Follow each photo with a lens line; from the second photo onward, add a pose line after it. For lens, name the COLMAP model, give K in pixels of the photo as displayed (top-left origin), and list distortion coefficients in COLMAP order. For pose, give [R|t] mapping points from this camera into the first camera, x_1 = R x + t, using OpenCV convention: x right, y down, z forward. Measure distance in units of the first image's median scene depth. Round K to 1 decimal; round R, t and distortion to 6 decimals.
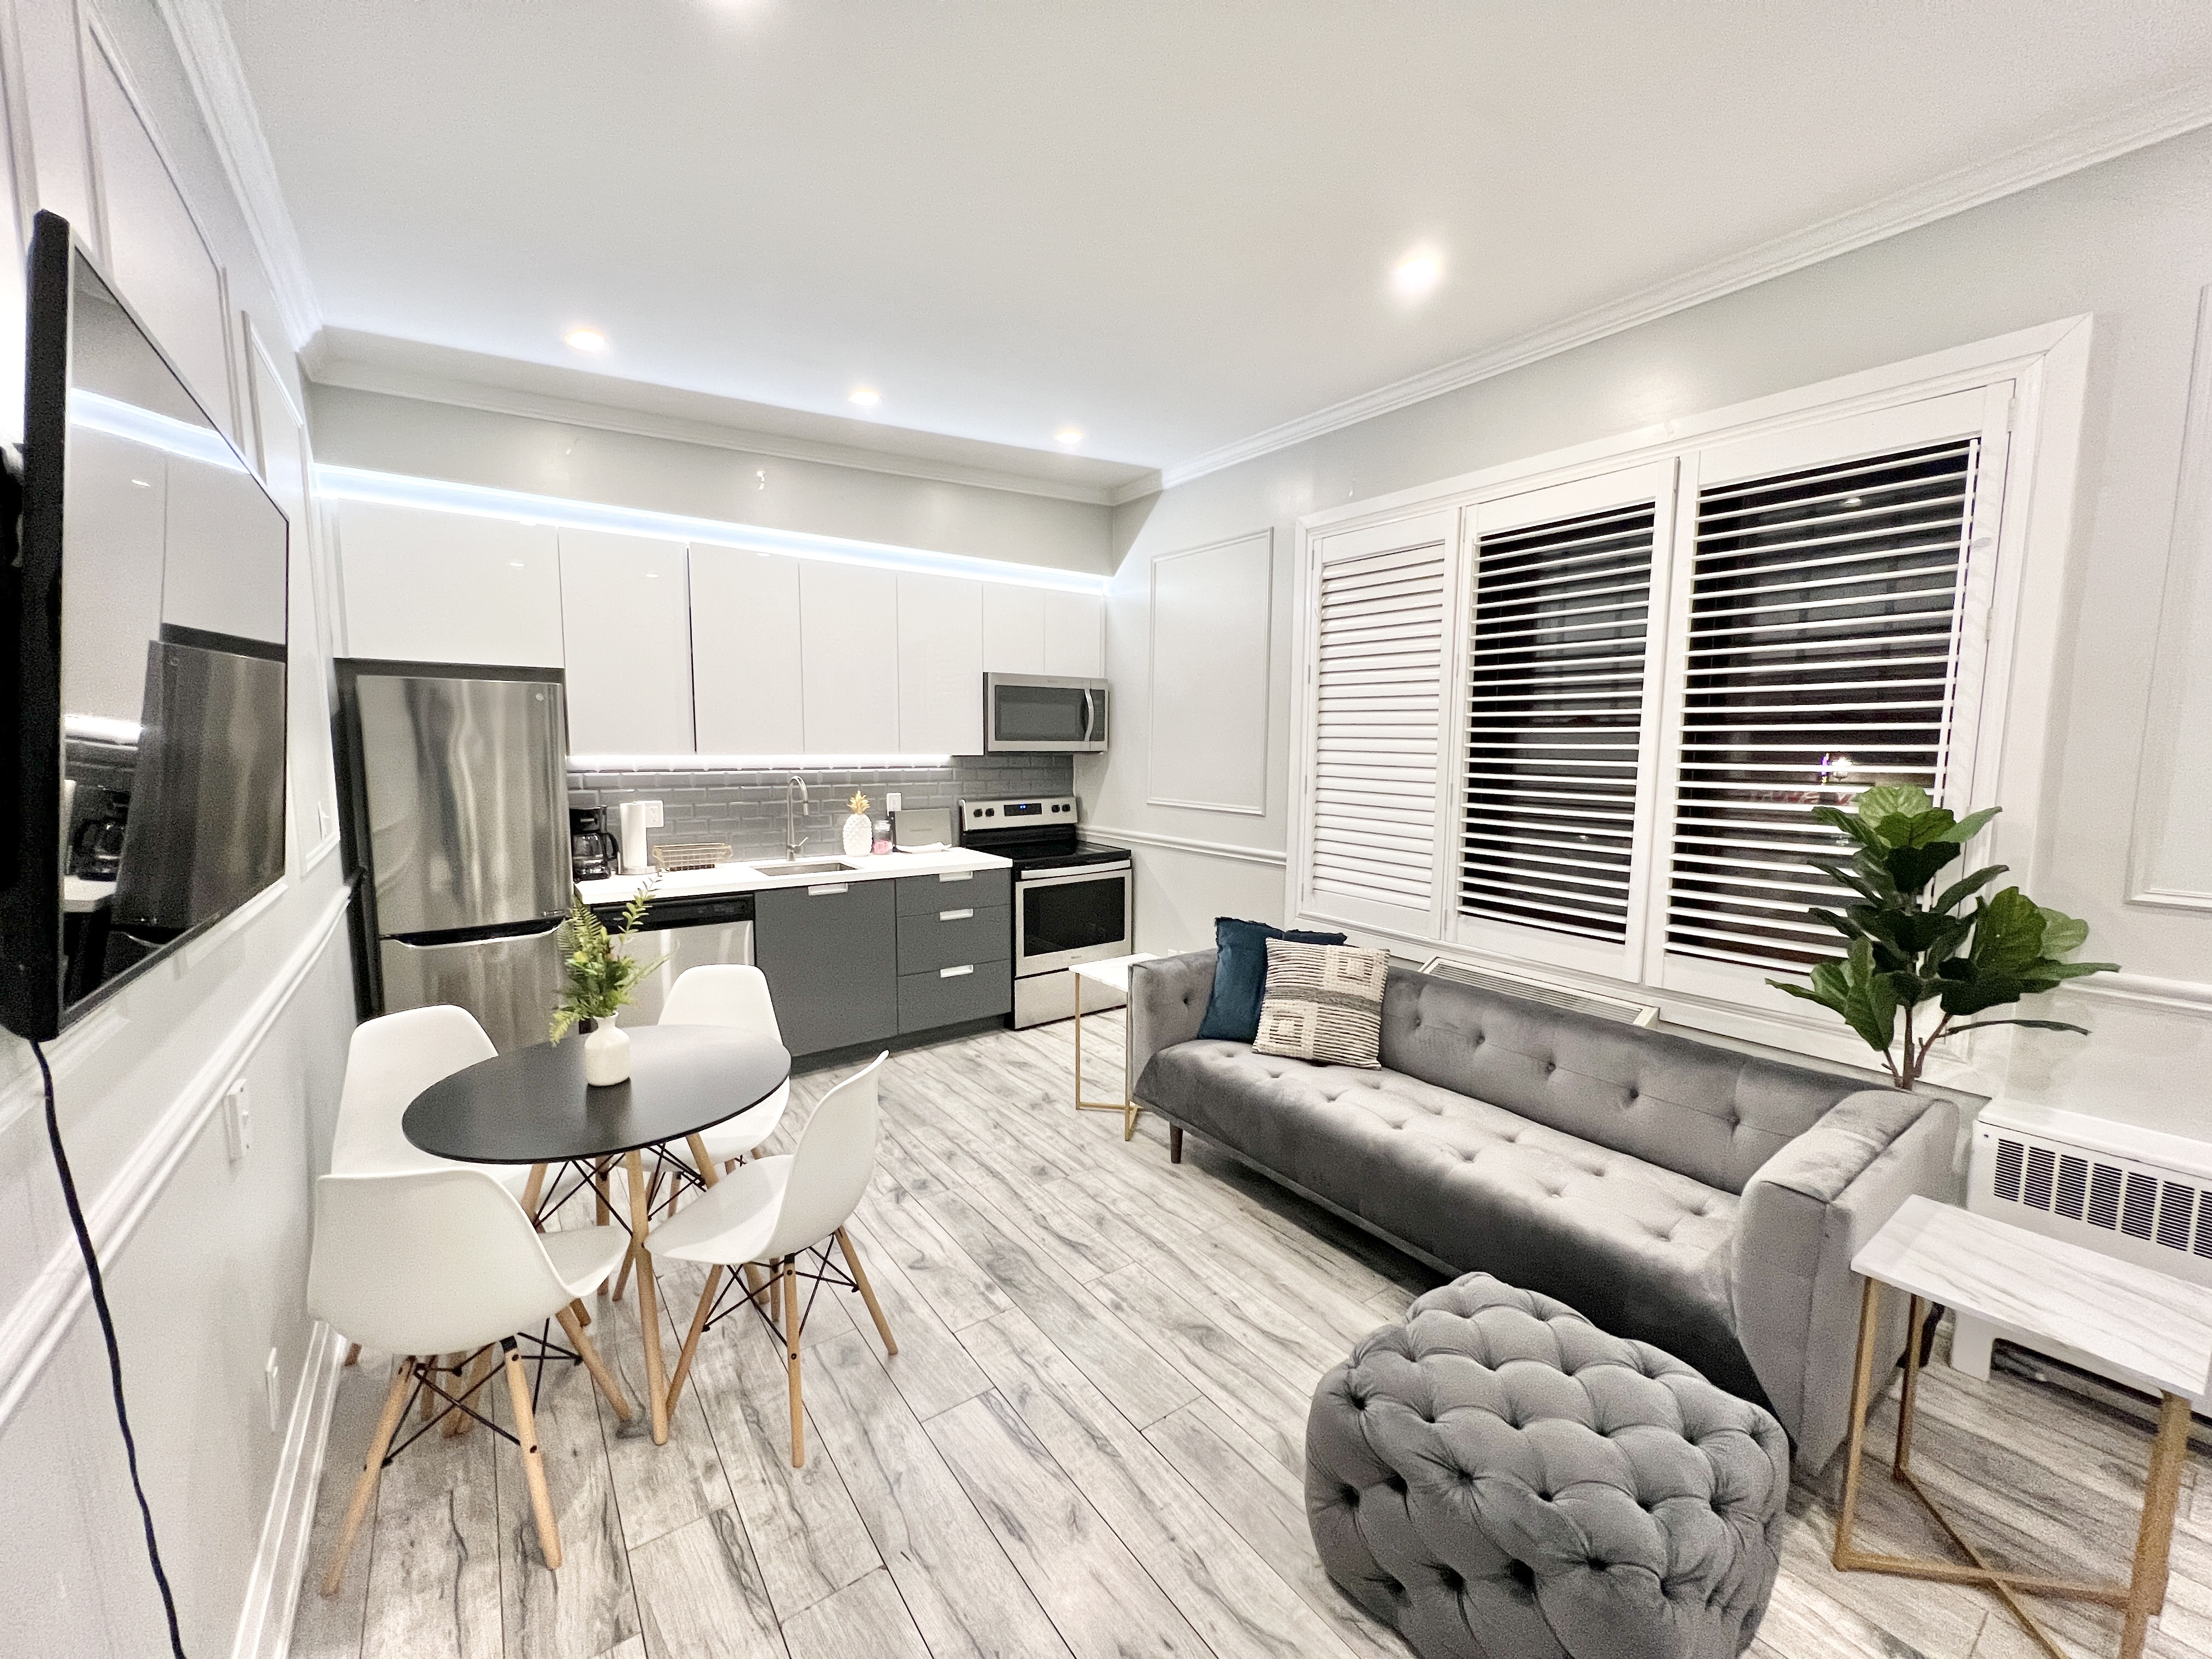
lens RADIAL K [[884.9, 0, 1109.9], [0, 884.9, 836.4], [0, 0, 1]] dist [-0.000932, -0.000100]
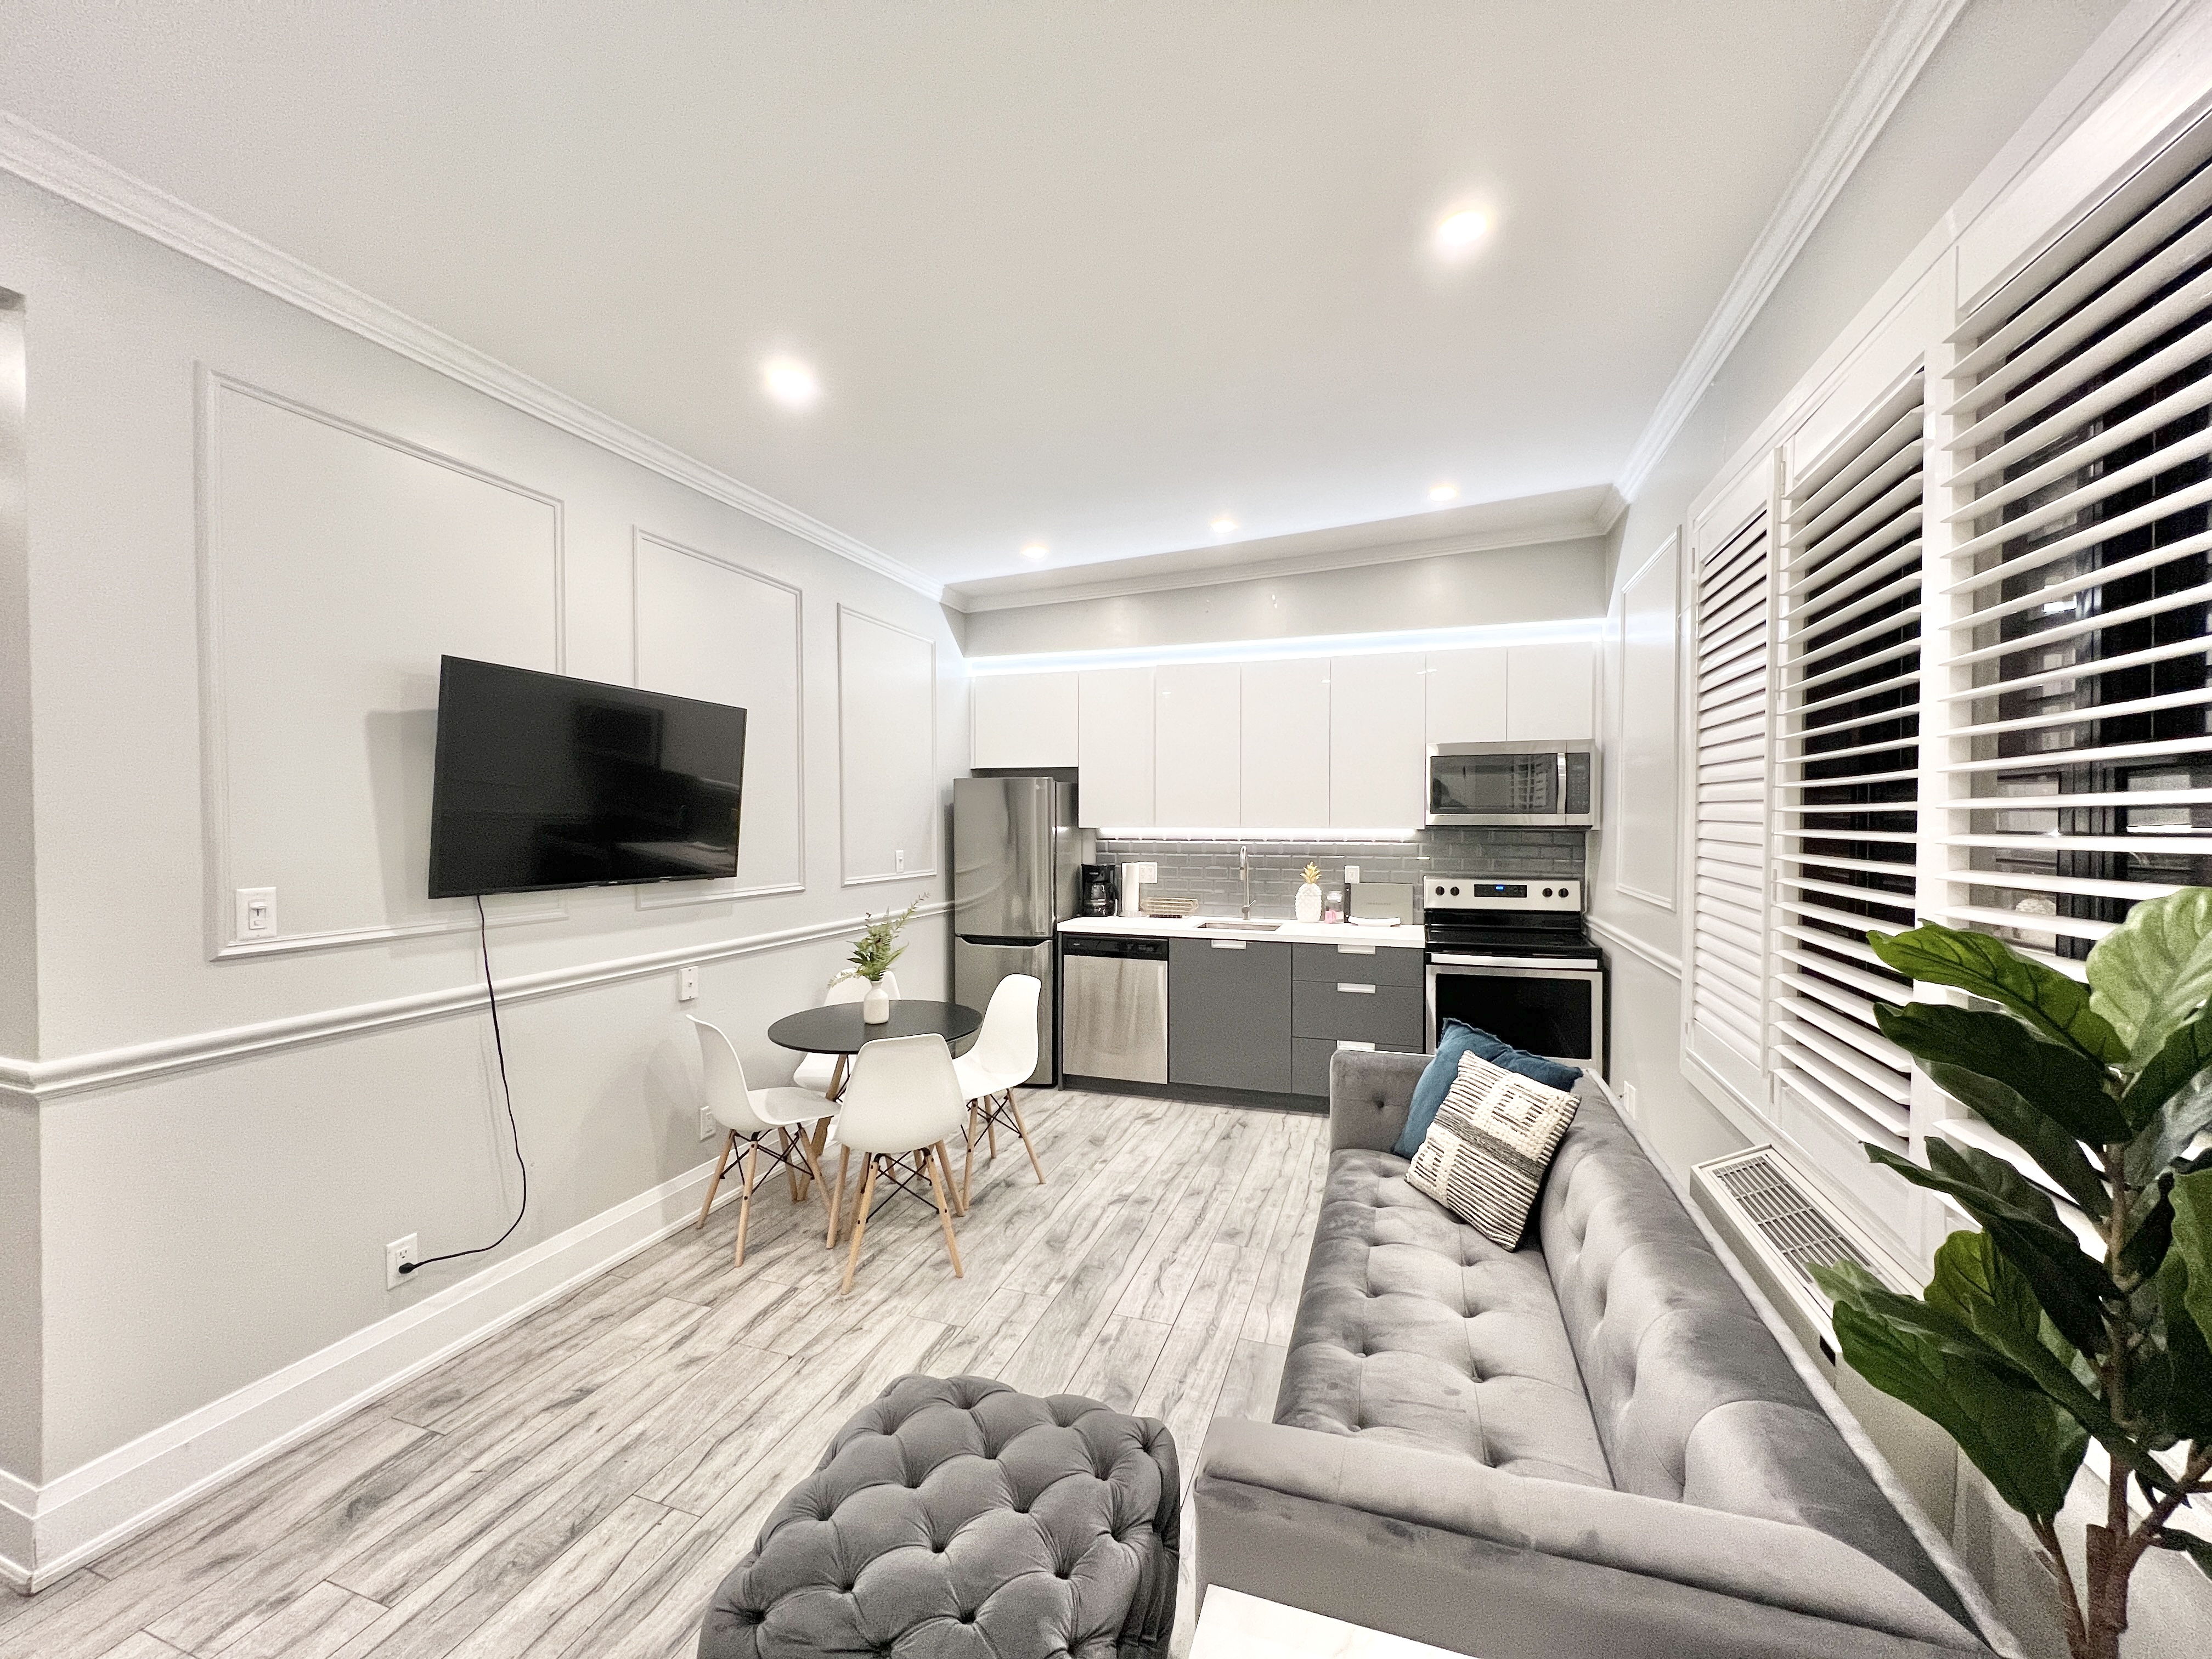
lens RADIAL K [[884.9, 0, 1109.7], [0, 884.9, 837.2], [0, 0, 1]] dist [-0.000932, -0.000100]
pose [[0.572657, 0.009205, -0.819743, 0.593804], [-0.085231, 0.995187, -0.048365, -0.010857], [0.815352, 0.097564, 0.570686, 0.233966]]
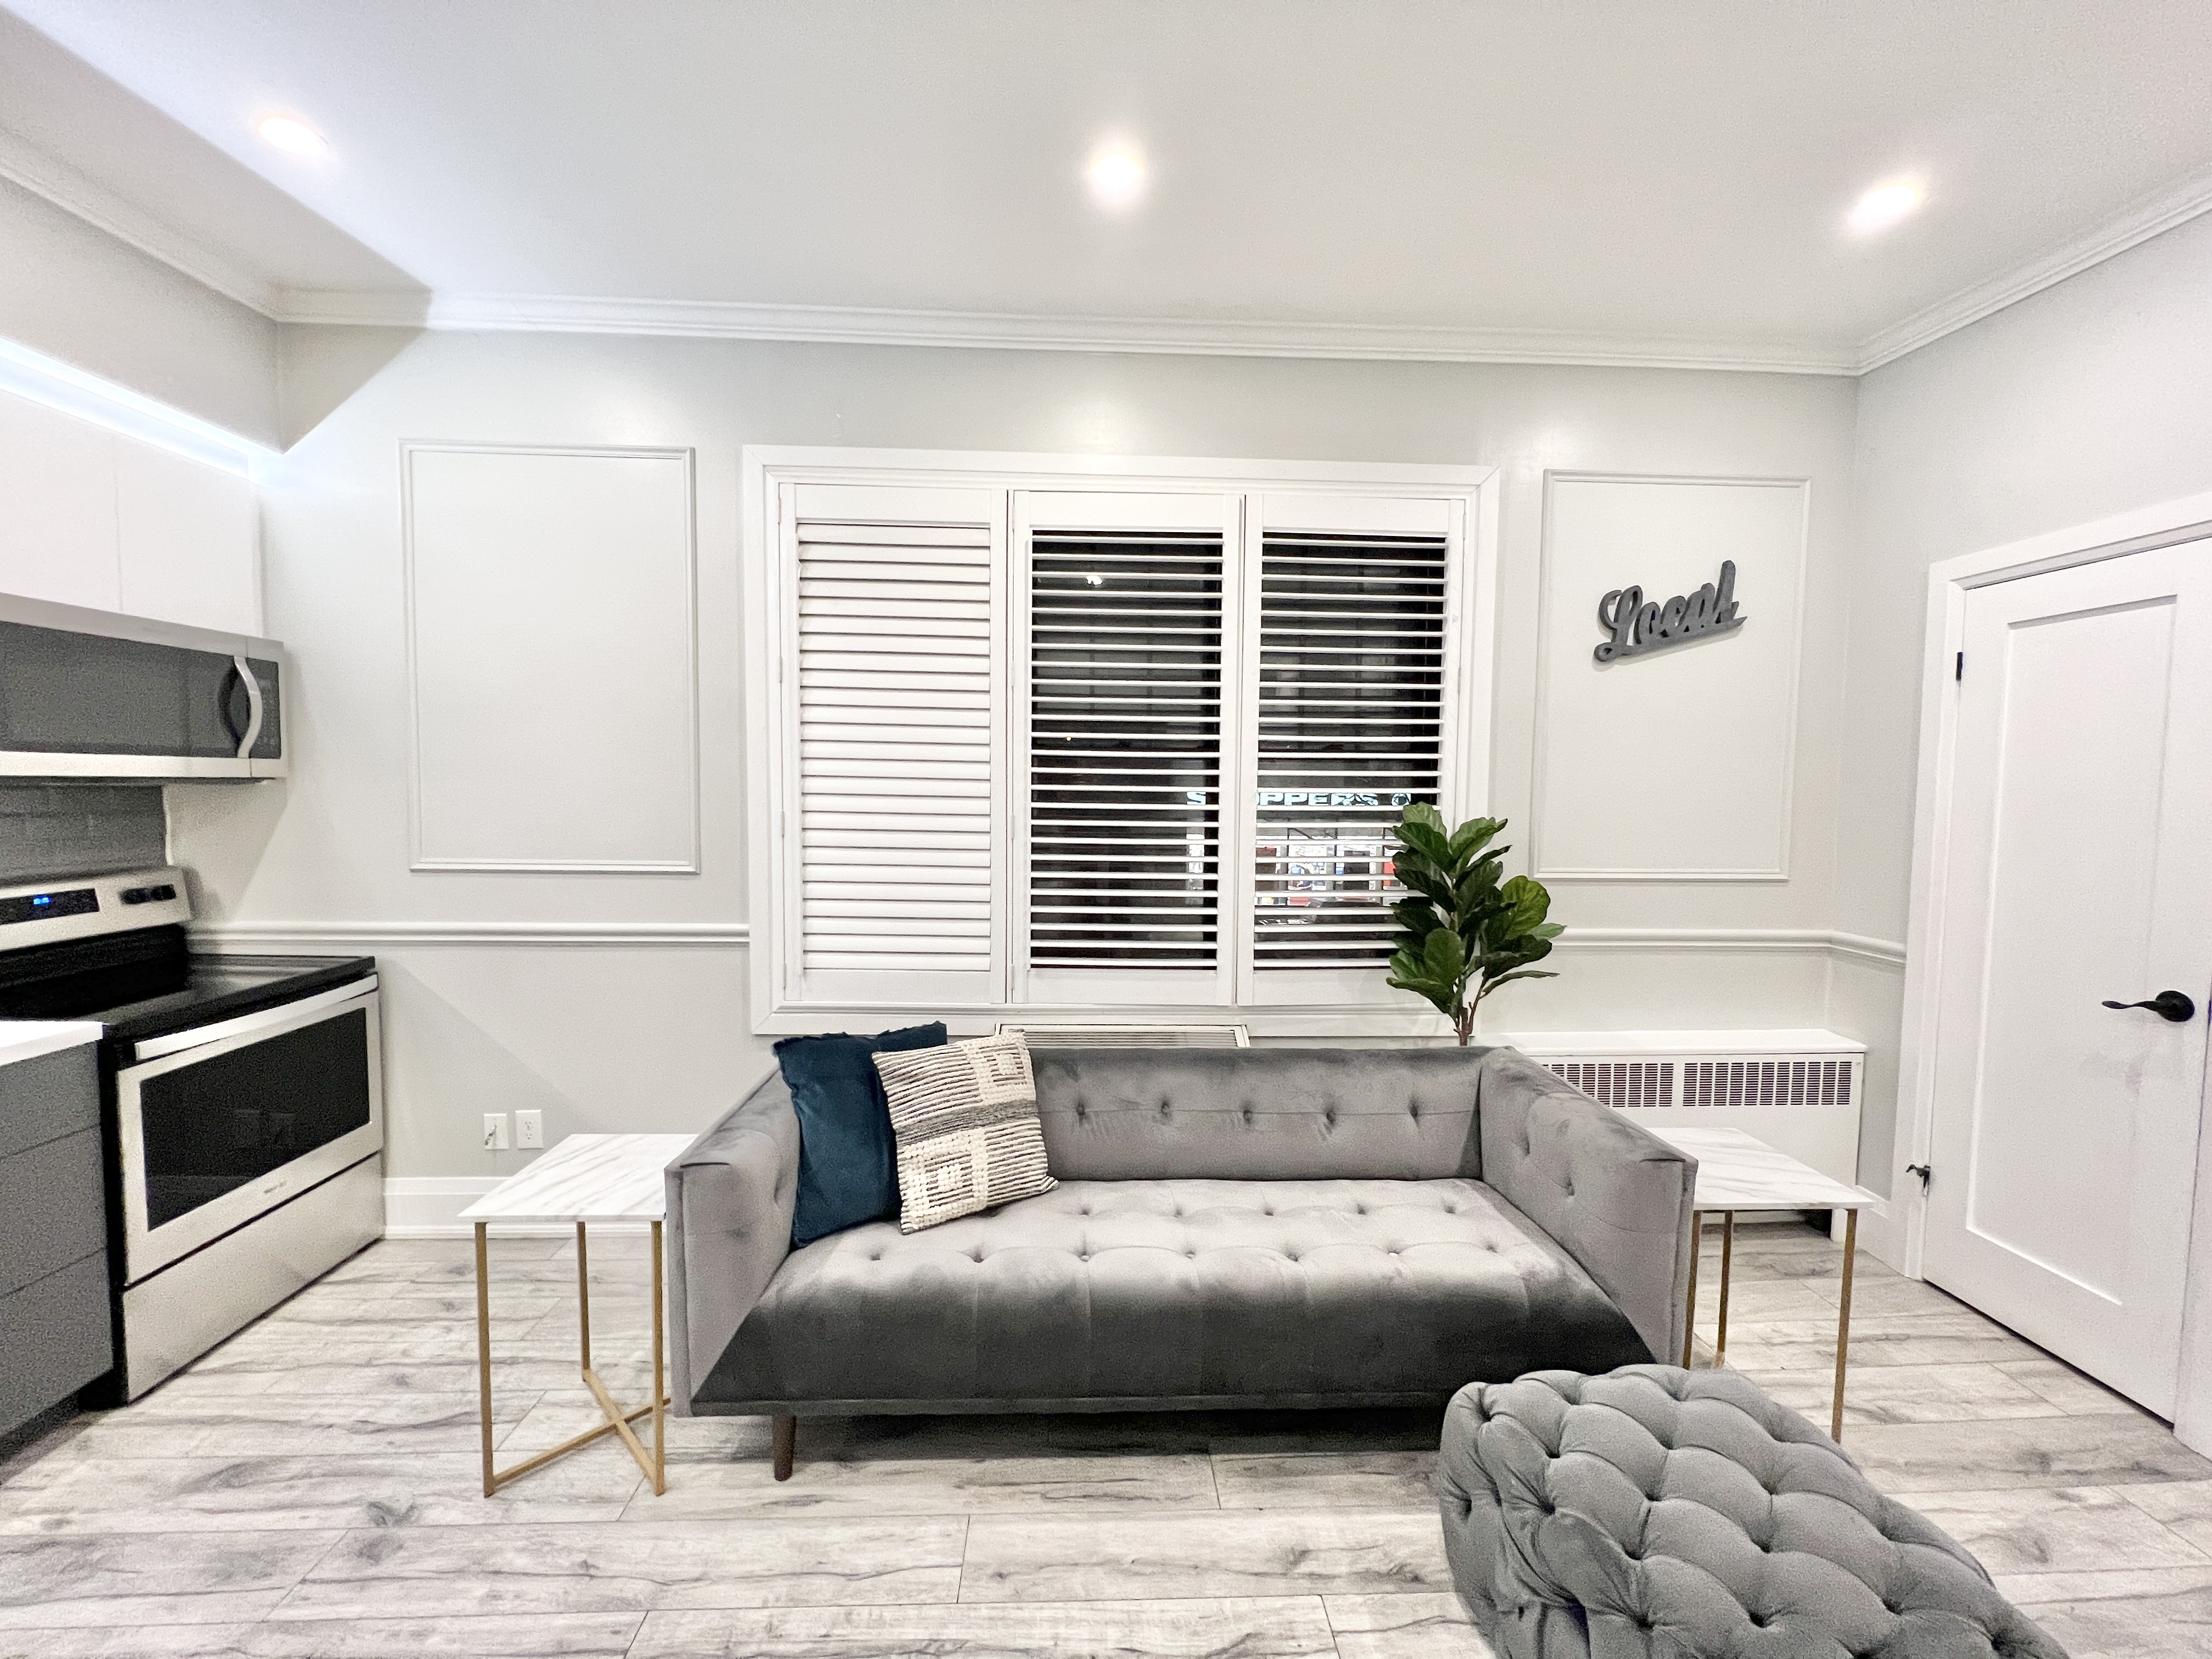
lens RADIAL K [[884.9, 0, 1111.3], [0, 884.9, 836.0], [0, 0, 1]] dist [-0.000932, -0.000100]
pose [[0.554998, -0.049113, 0.830401, -0.244918], [0.081984, 0.996625, 0.004151, -0.033736], [-0.827802, 0.065776, 0.557151, 0.427899]]
